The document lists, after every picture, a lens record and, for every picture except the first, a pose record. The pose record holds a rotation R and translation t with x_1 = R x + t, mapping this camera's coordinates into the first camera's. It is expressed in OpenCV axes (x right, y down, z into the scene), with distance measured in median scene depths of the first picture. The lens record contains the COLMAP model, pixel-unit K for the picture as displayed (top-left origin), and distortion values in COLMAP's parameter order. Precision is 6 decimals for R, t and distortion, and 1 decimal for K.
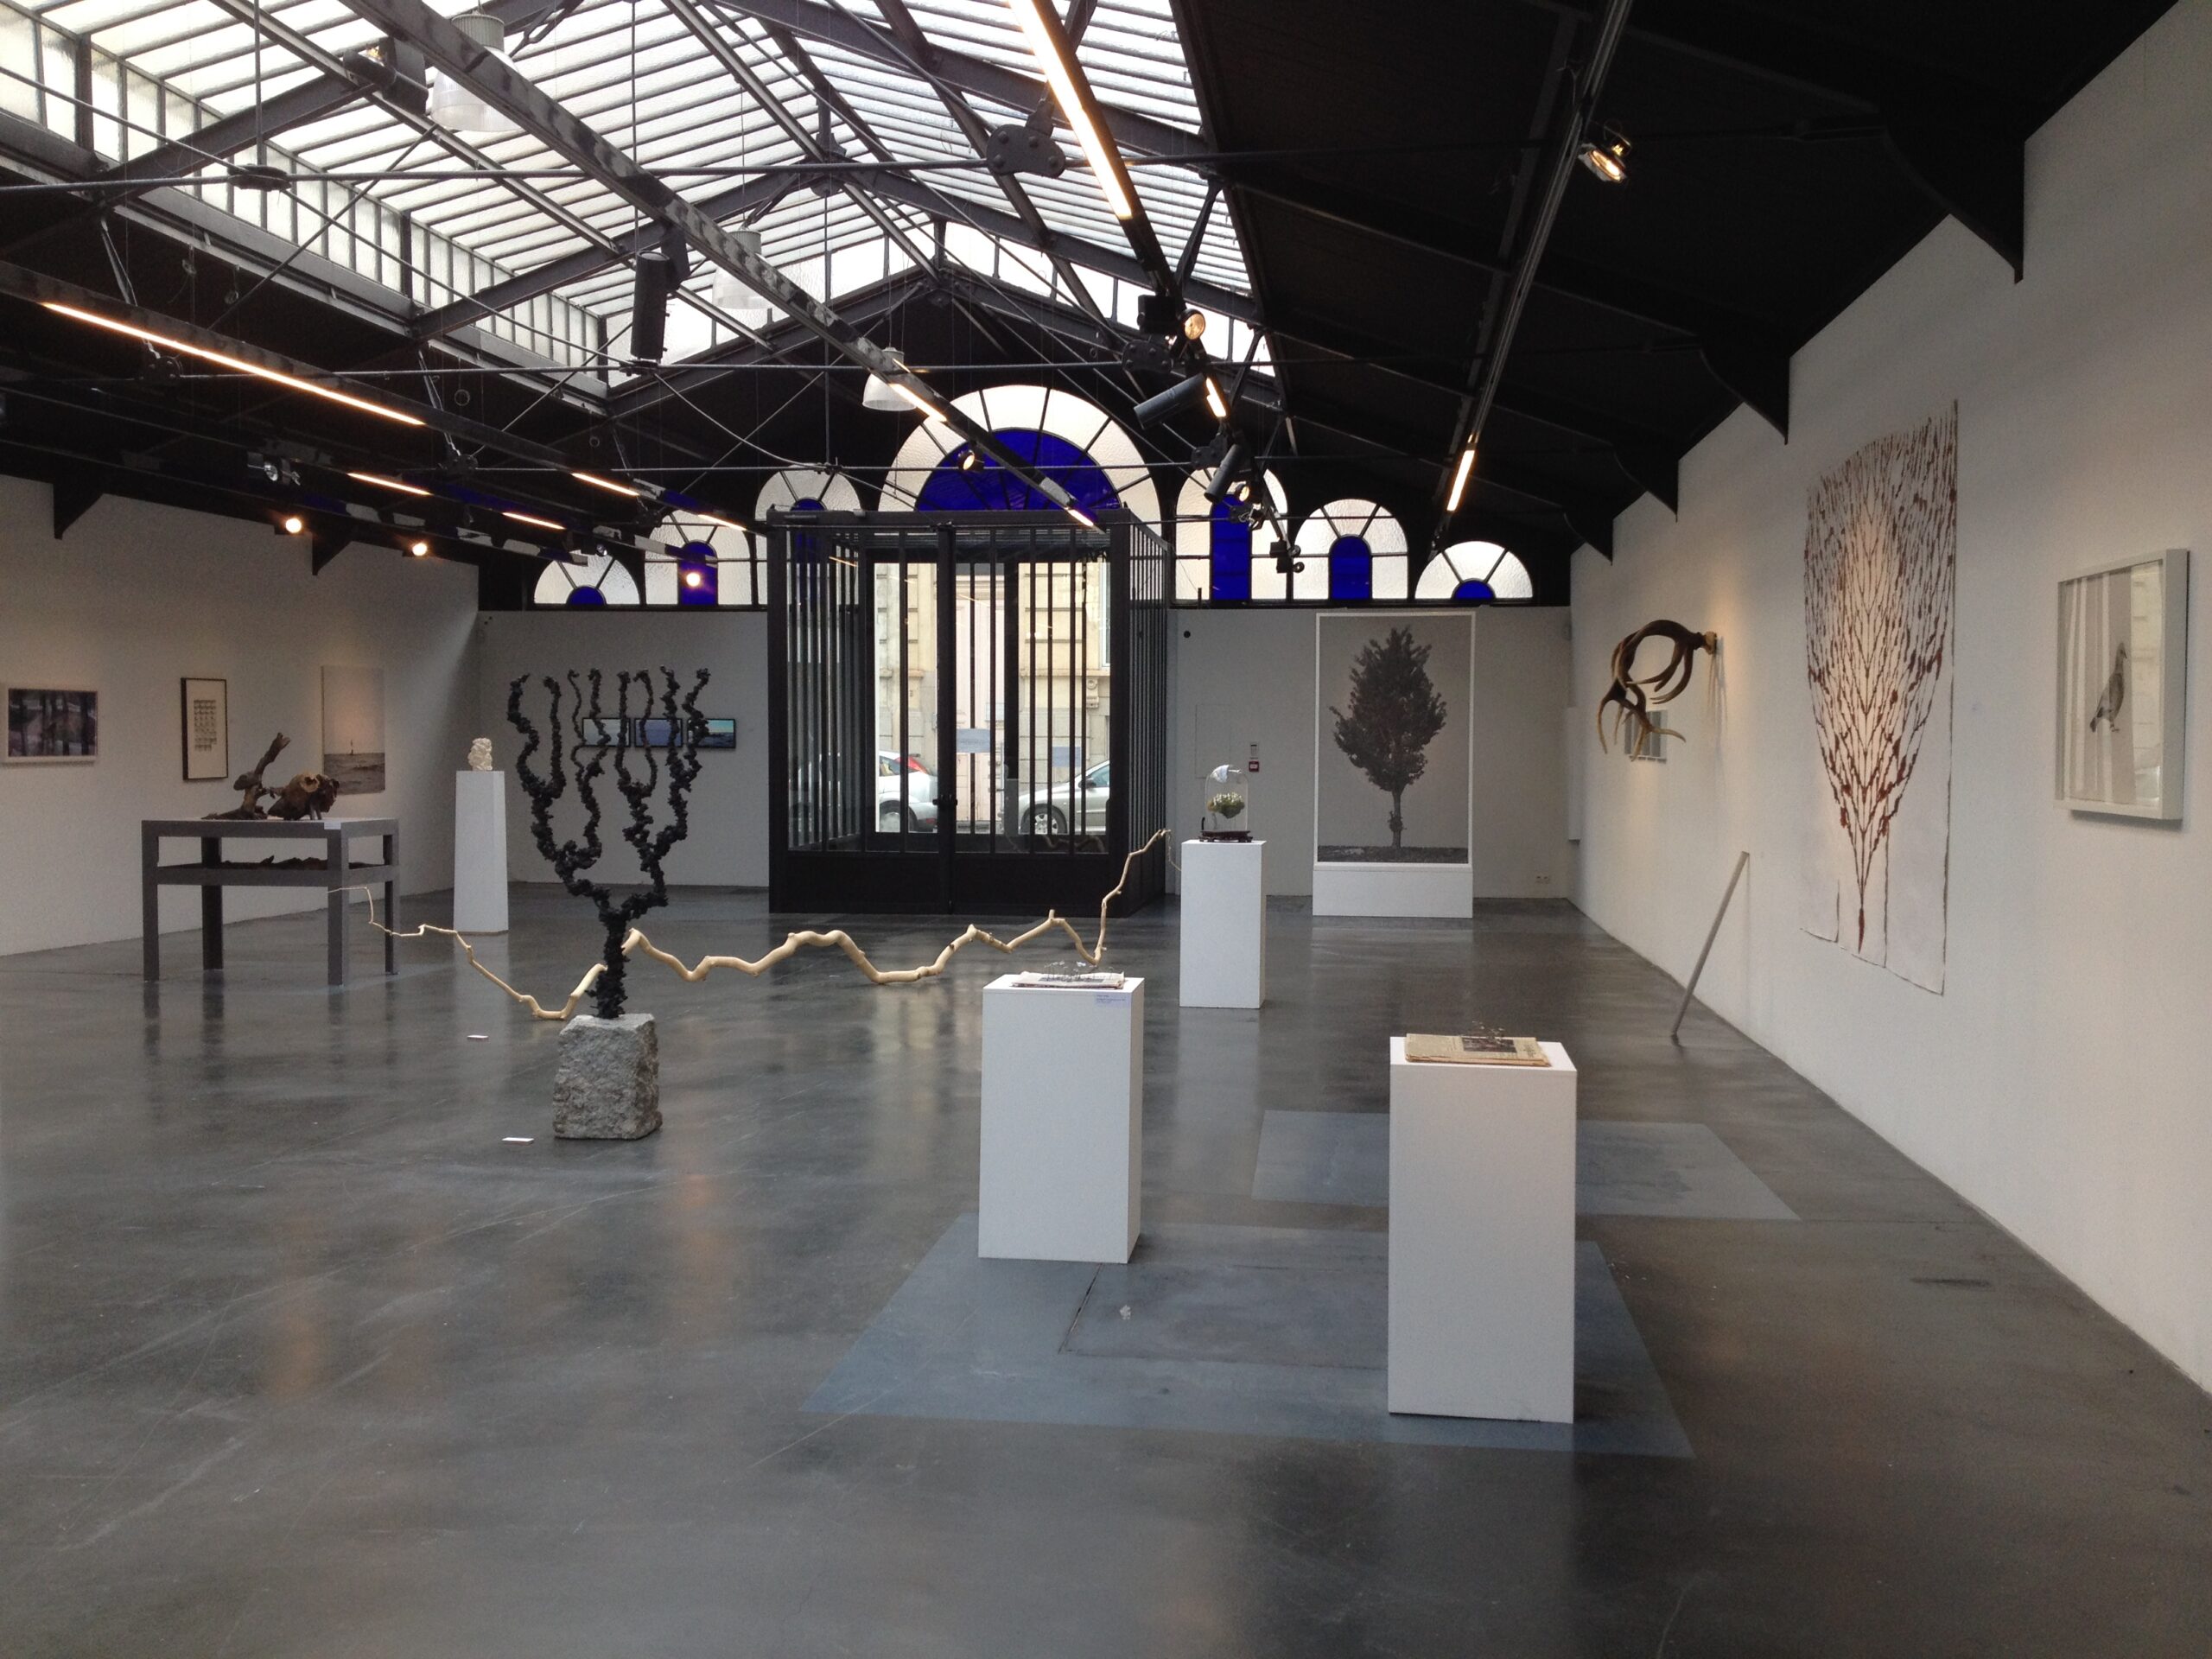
lens RADIAL K [[2052.6, 0, 1106.0], [0, 2052.6, 829.5], [0, 0, 1]] dist [0.214068, -0.477201]
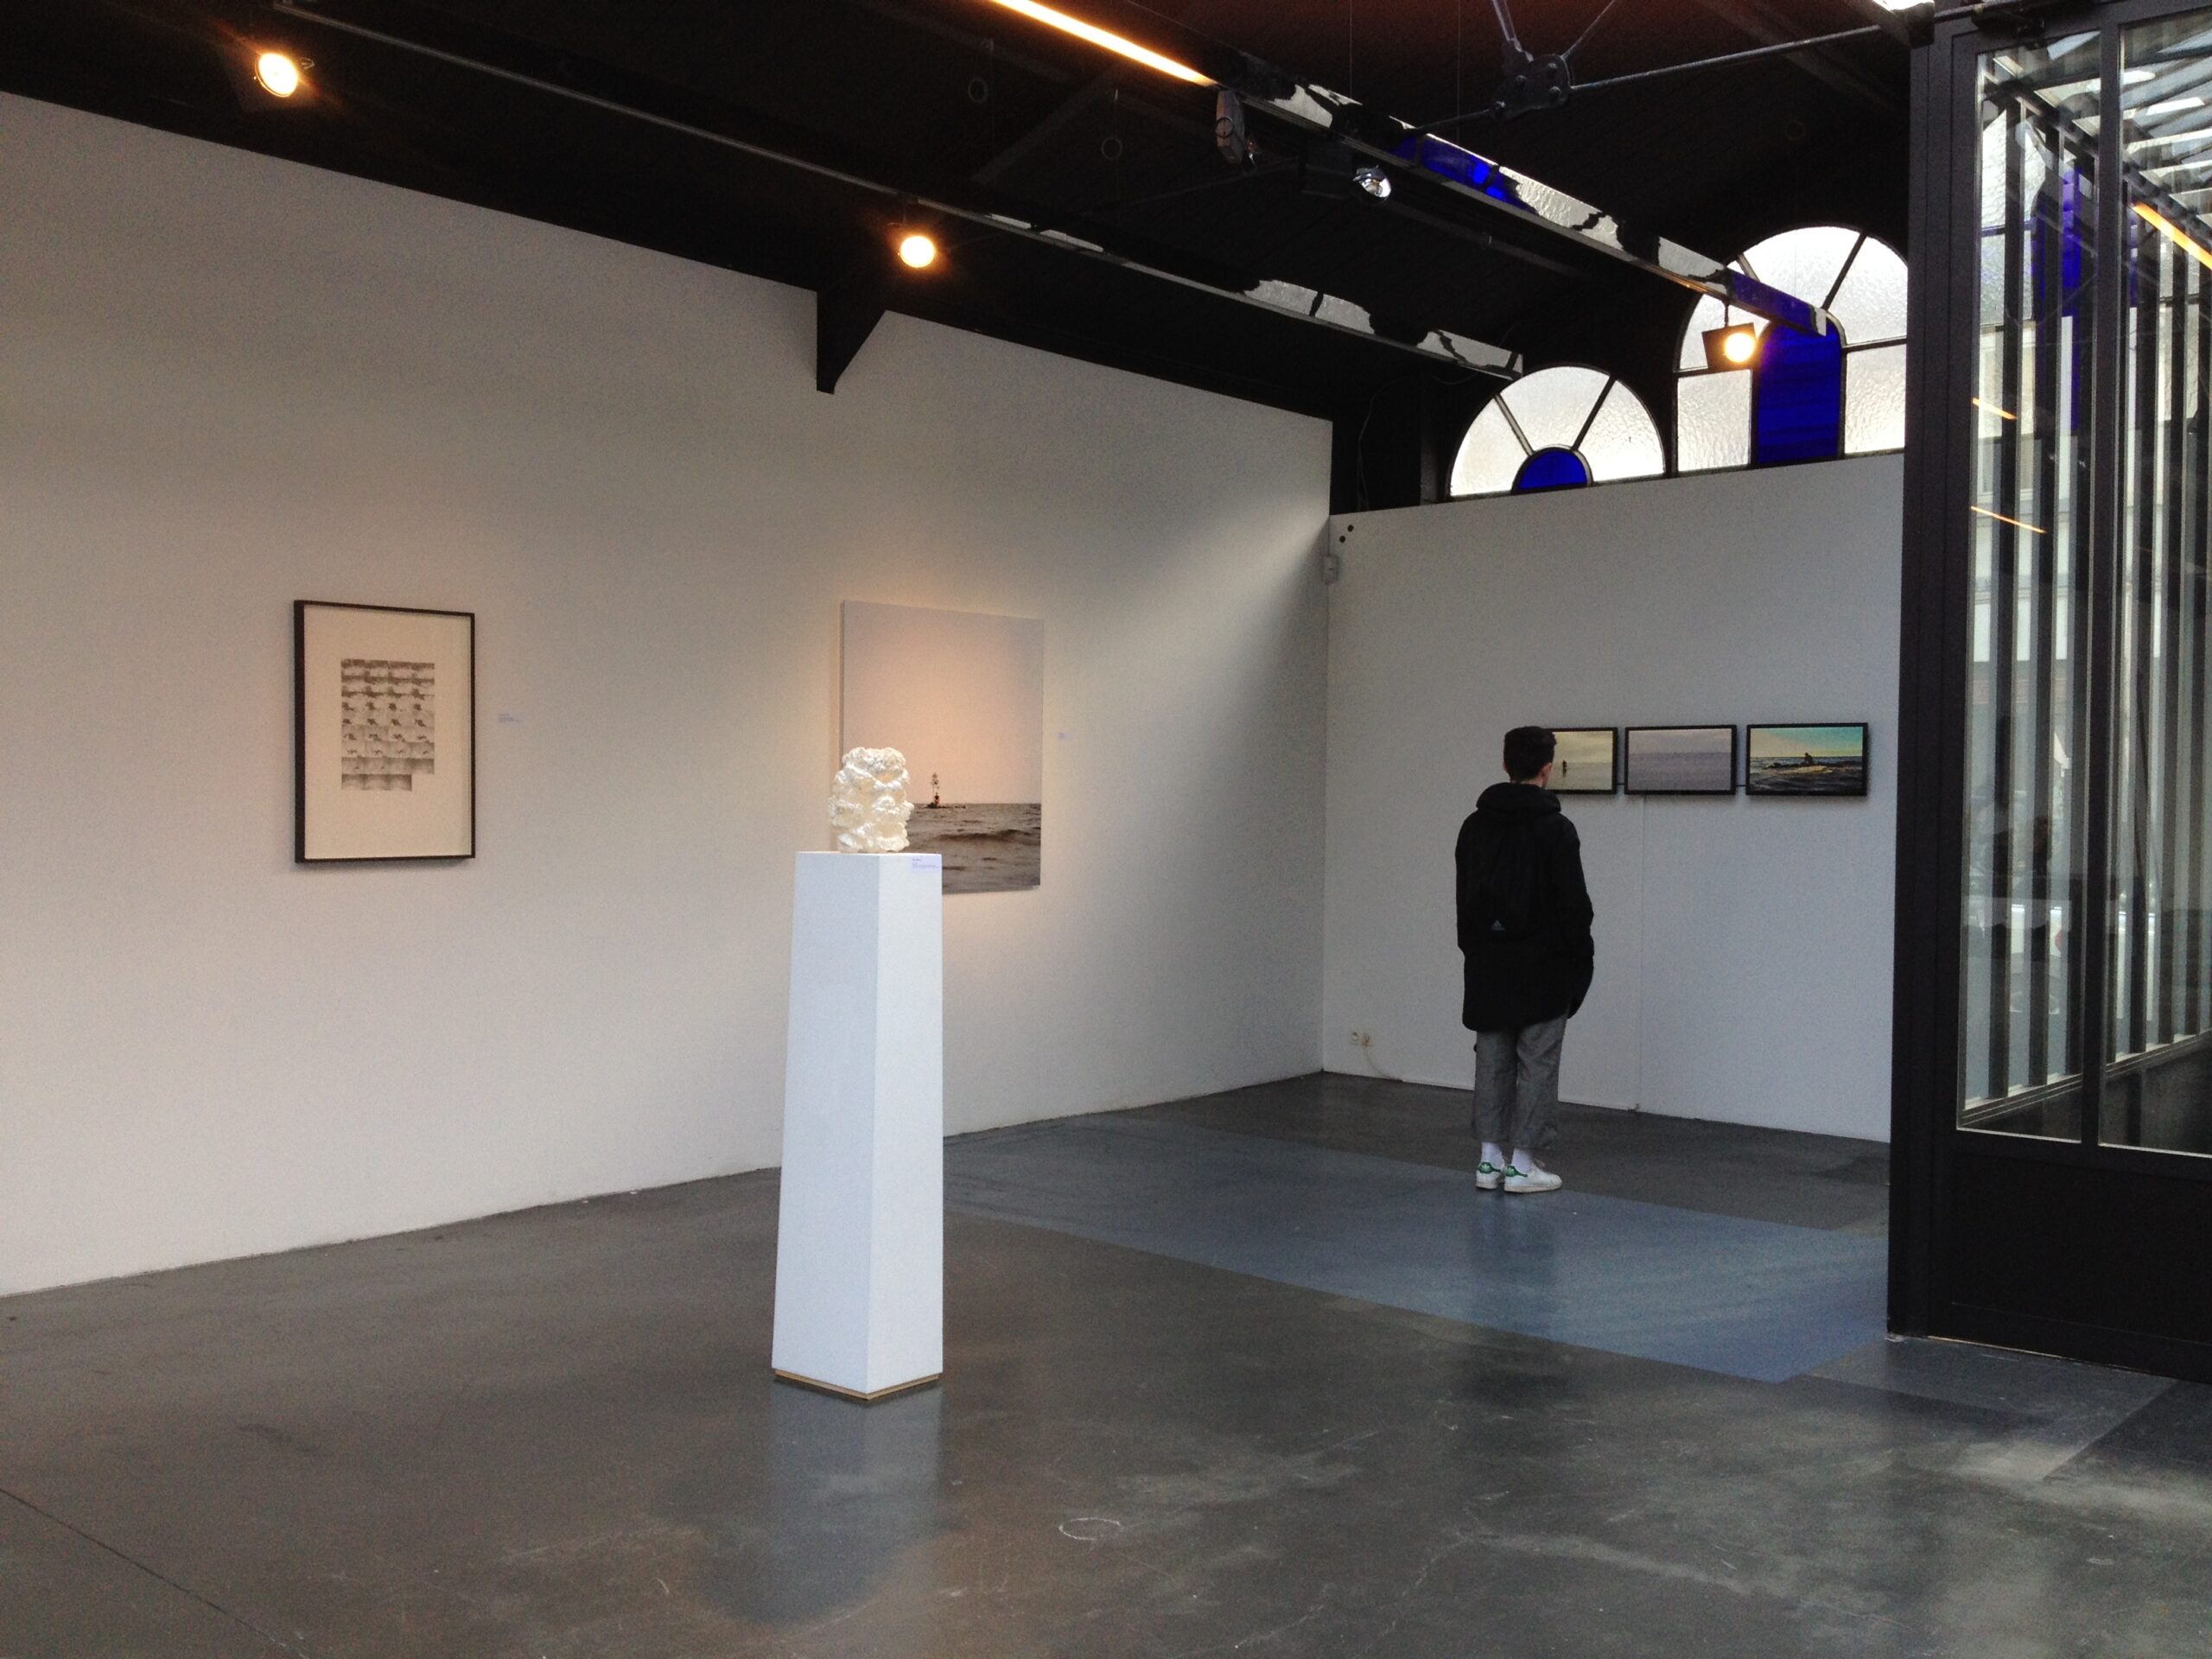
lens RADIAL K [[2052.6, 0, 1106.0], [0, 2052.6, 829.5], [0, 0, 1]] dist [0.214068, -0.477201]
pose [[0.827664, 0.013058, -0.561072, -0.095764], [-0.029363, 0.999368, -0.020057, -0.026703], [0.560455, 0.033075, 0.827524, 0.758203]]
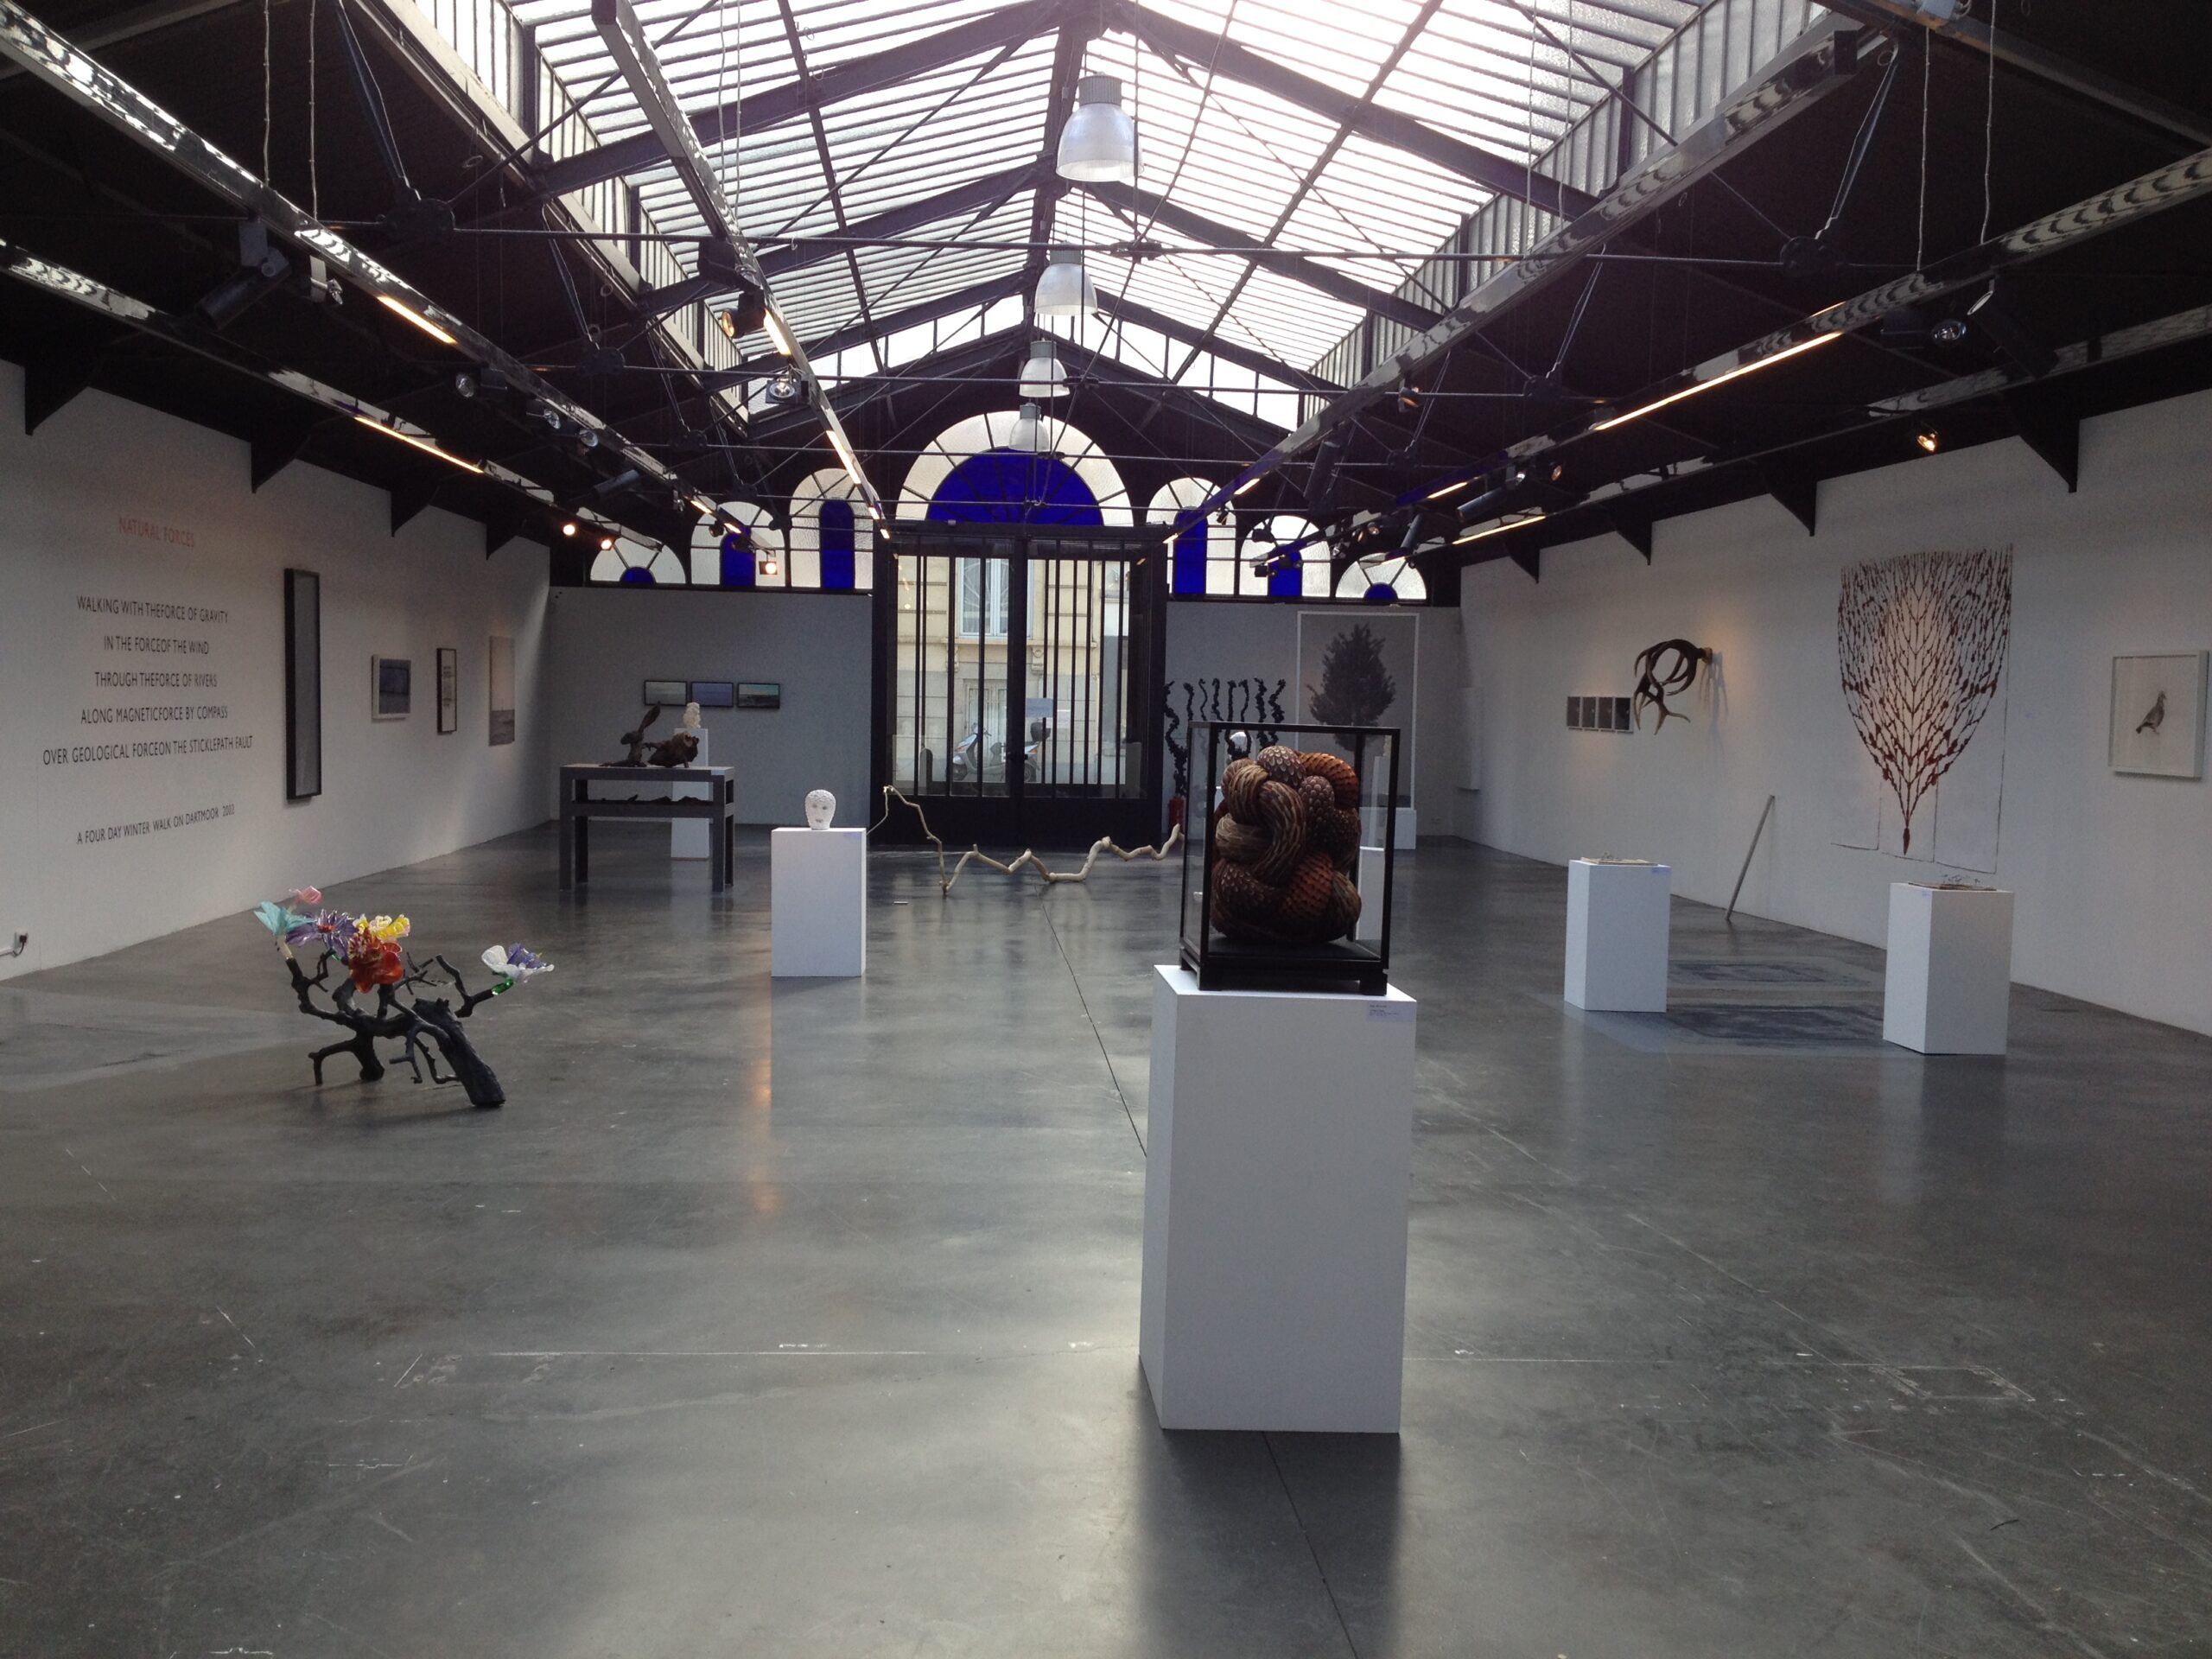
lens RADIAL K [[2052.6, 0, 1106.0], [0, 2052.6, 829.5], [0, 0, 1]] dist [0.214068, -0.477201]
pose [[0.979818, 0.002116, 0.199882, -0.303076], [-0.006845, 0.999713, 0.022972, 0.002061], [-0.199776, -0.023876, 0.979551, -0.261159]]
